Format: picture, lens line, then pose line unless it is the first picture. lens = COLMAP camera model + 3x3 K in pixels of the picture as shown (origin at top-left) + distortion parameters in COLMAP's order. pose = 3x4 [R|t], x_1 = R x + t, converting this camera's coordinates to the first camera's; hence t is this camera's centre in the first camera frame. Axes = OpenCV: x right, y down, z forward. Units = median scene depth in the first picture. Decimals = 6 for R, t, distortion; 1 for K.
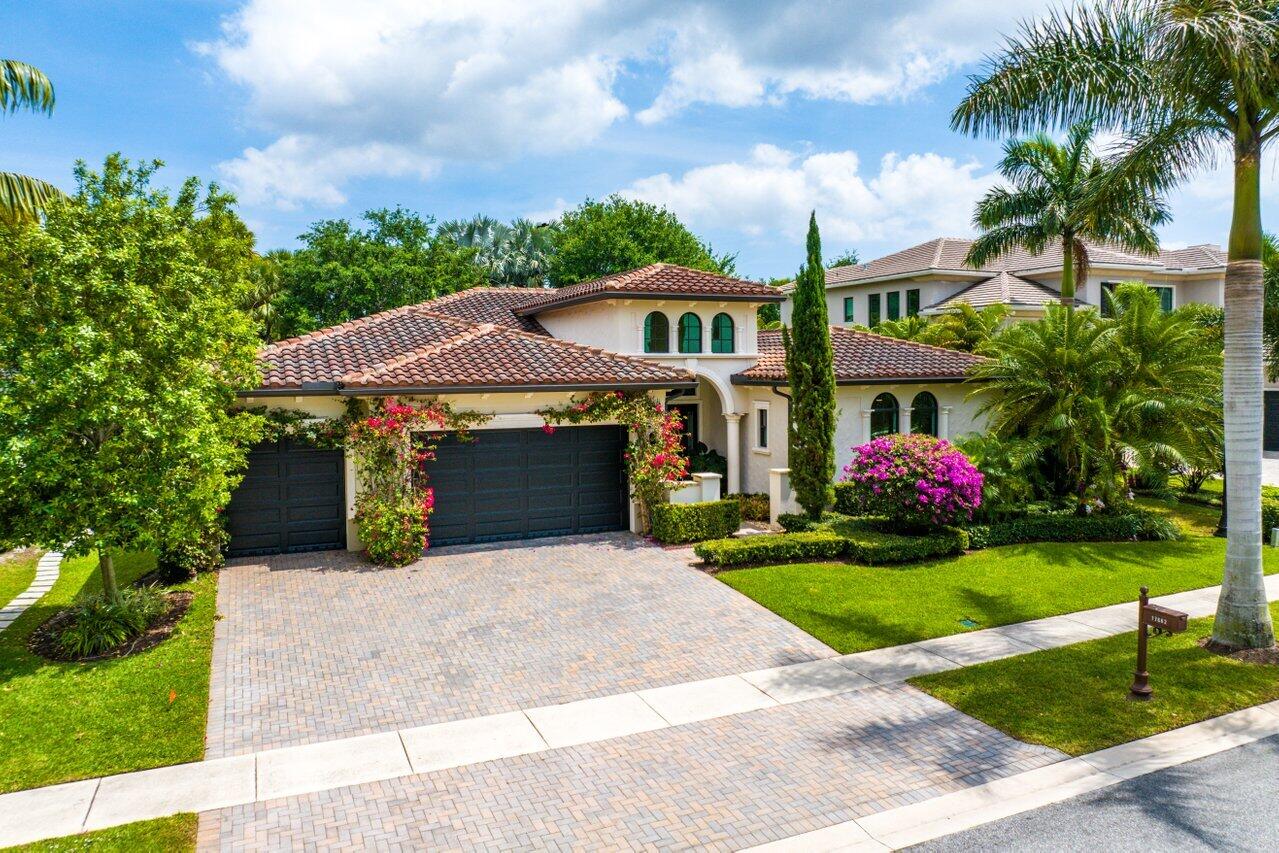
lens RADIAL K [[887.2, 0, 637.7], [0, 887.2, 402.0], [0, 0, 1]] dist [-0.027816, -0.004653]
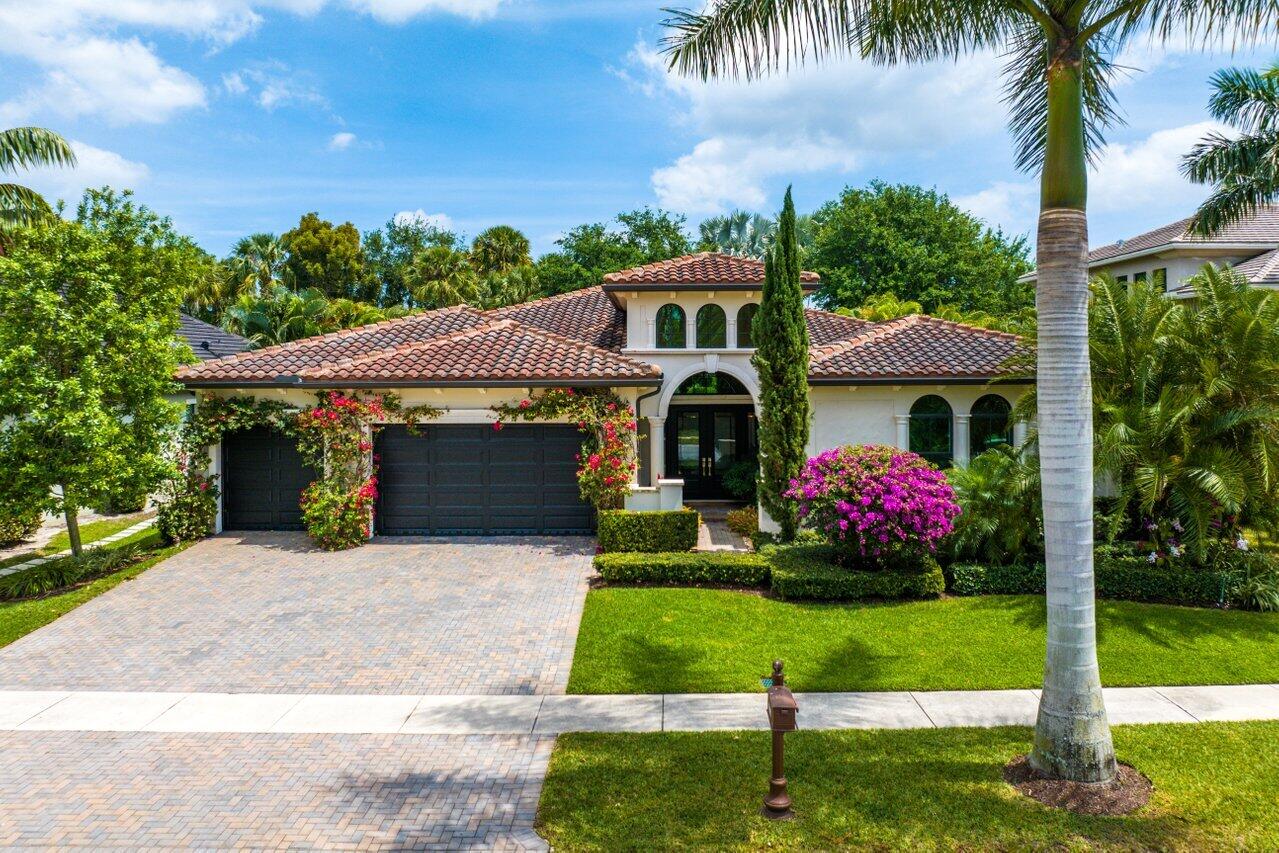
lens RADIAL K [[896.3, 0, 642.1], [0, 896.3, 362.6], [0, 0, 1]] dist [-0.042445, 0.001174]
pose [[0.910224, 0.001805, -0.414111, 0.452876], [-0.018417, 0.999177, -0.036128, -0.006360], [0.413706, 0.040511, 0.909509, 0.152039]]
